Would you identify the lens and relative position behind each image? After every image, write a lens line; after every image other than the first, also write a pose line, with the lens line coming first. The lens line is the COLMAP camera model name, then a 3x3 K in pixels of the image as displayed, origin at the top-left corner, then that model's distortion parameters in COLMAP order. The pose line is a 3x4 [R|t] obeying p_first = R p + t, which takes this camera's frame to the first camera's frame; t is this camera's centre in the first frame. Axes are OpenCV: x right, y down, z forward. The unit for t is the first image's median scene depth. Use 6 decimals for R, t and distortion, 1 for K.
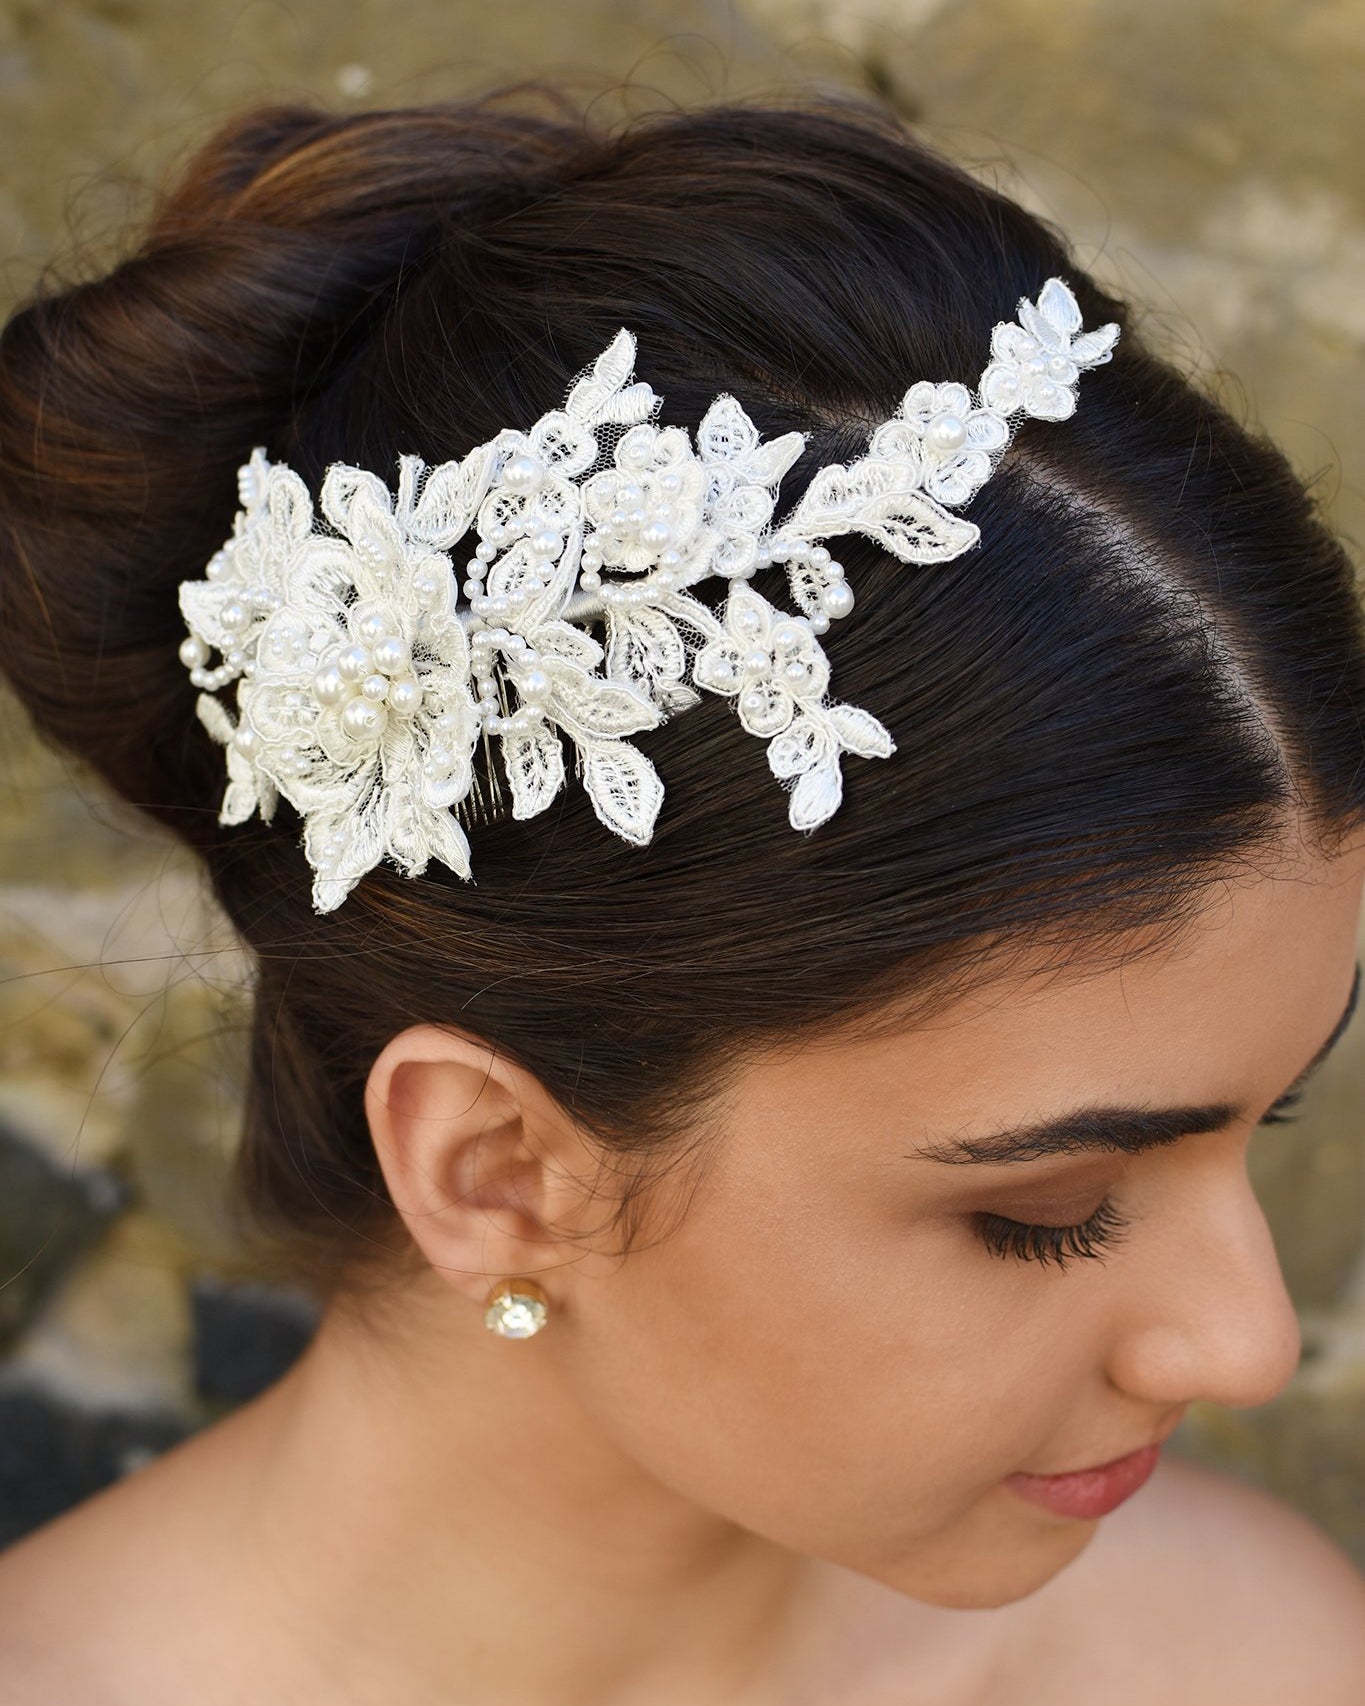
lens RADIAL K [[2926.4, 0, 682.5], [0, 2926.4, 853.0], [0, 0, 1]] dist [-0.295350, -0.041531]
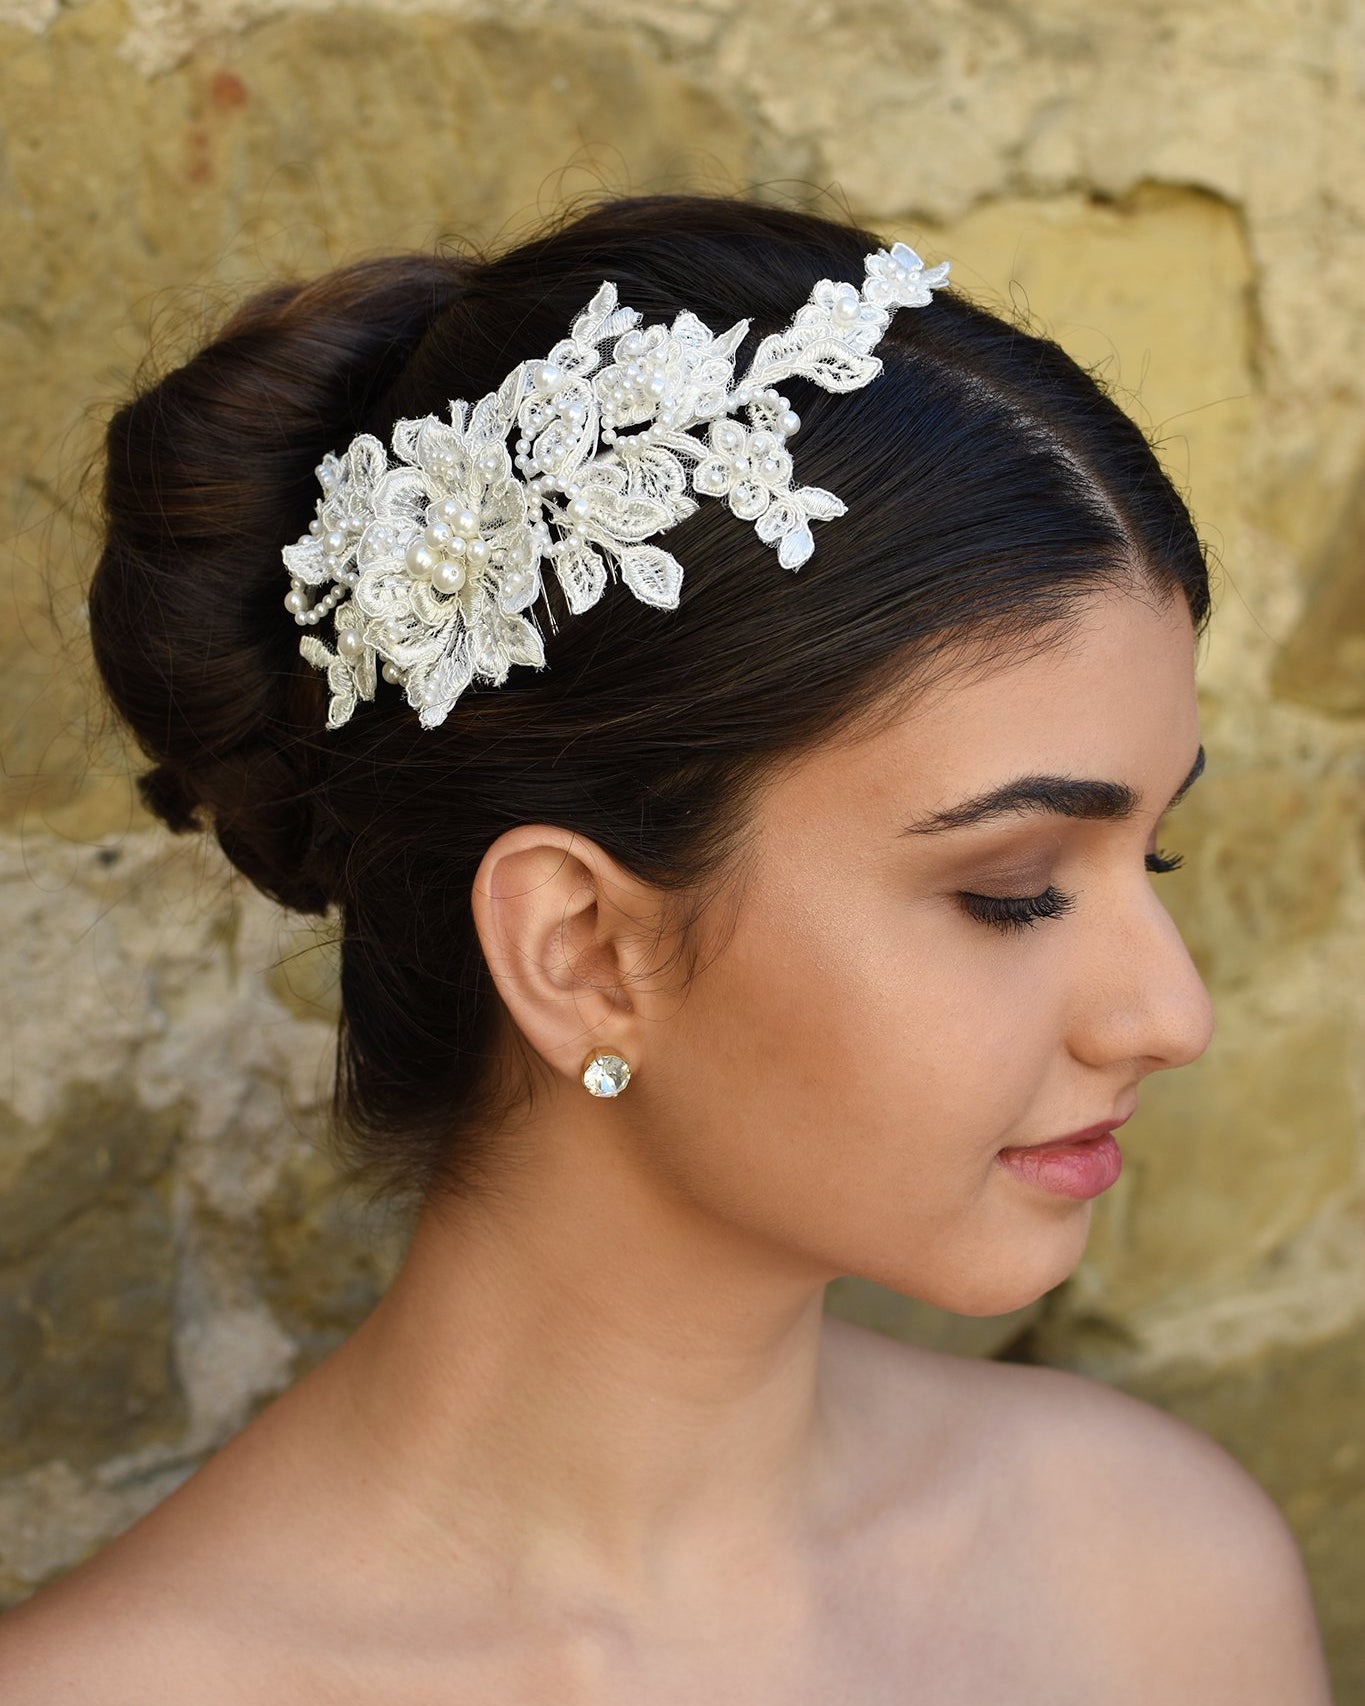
lens RADIAL K [[2926.4, 0, 682.5], [0, 2926.4, 853.0], [0, 0, 1]] dist [-0.295350, -0.041531]
pose [[0.988474, -0.119039, 0.093530, -0.147948], [0.139853, 0.954572, -0.263122, 0.457328], [-0.057959, 0.273170, 0.960218, -0.265641]]
